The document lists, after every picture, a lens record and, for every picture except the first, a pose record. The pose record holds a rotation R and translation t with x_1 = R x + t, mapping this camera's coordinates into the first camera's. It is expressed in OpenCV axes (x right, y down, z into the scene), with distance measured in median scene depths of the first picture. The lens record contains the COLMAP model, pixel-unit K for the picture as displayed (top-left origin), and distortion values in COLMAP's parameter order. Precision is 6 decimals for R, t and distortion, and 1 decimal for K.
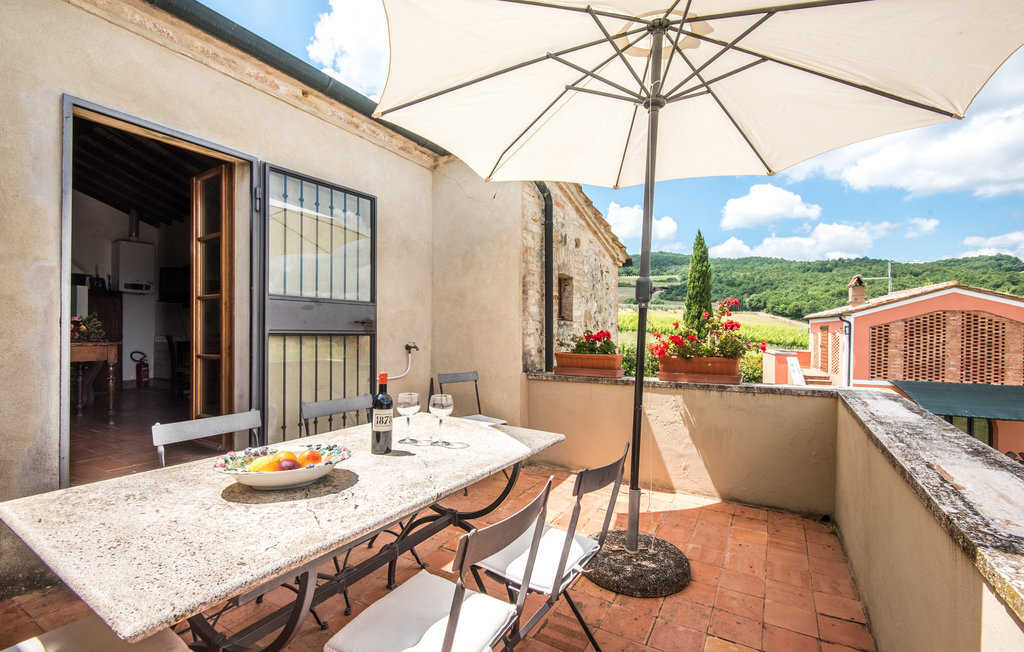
lens RADIAL K [[449.5, 0, 510.7], [0, 449.5, 330.1], [0, 0, 1]] dist [0.032742, -0.022981]
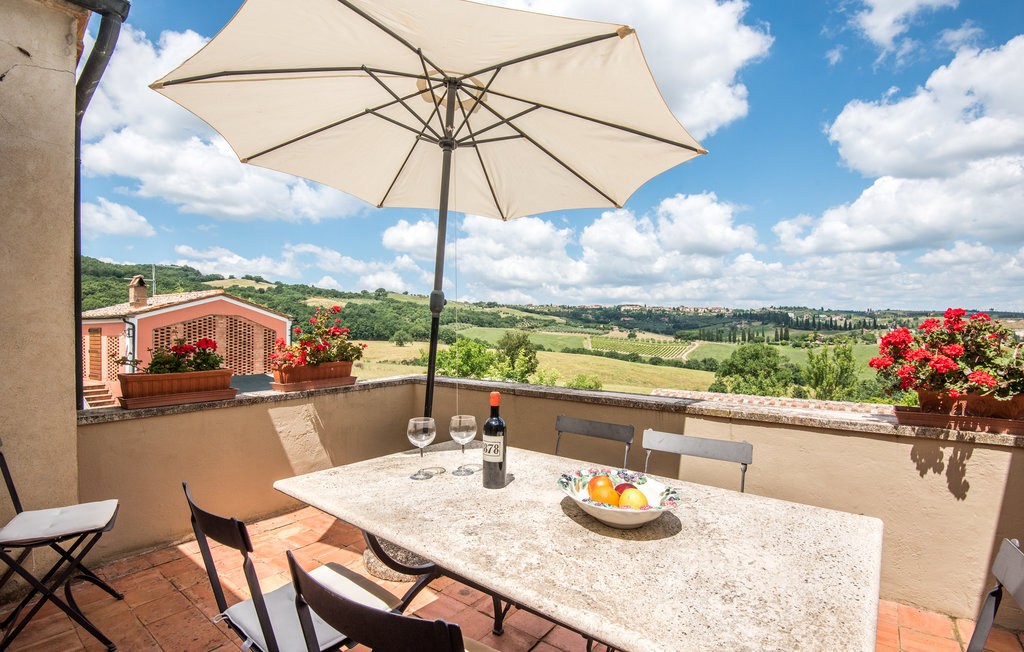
lens RADIAL K [[467.2, 0, 512.0], [0, 467.2, 326.0], [0, 0, 1]] dist [0.022447, -0.033545]
pose [[0.123573, 0.003496, 0.992329, -0.514586], [0.007948, 0.999958, -0.004513, -0.012522], [-0.992304, 0.008445, 0.123540, 0.403421]]
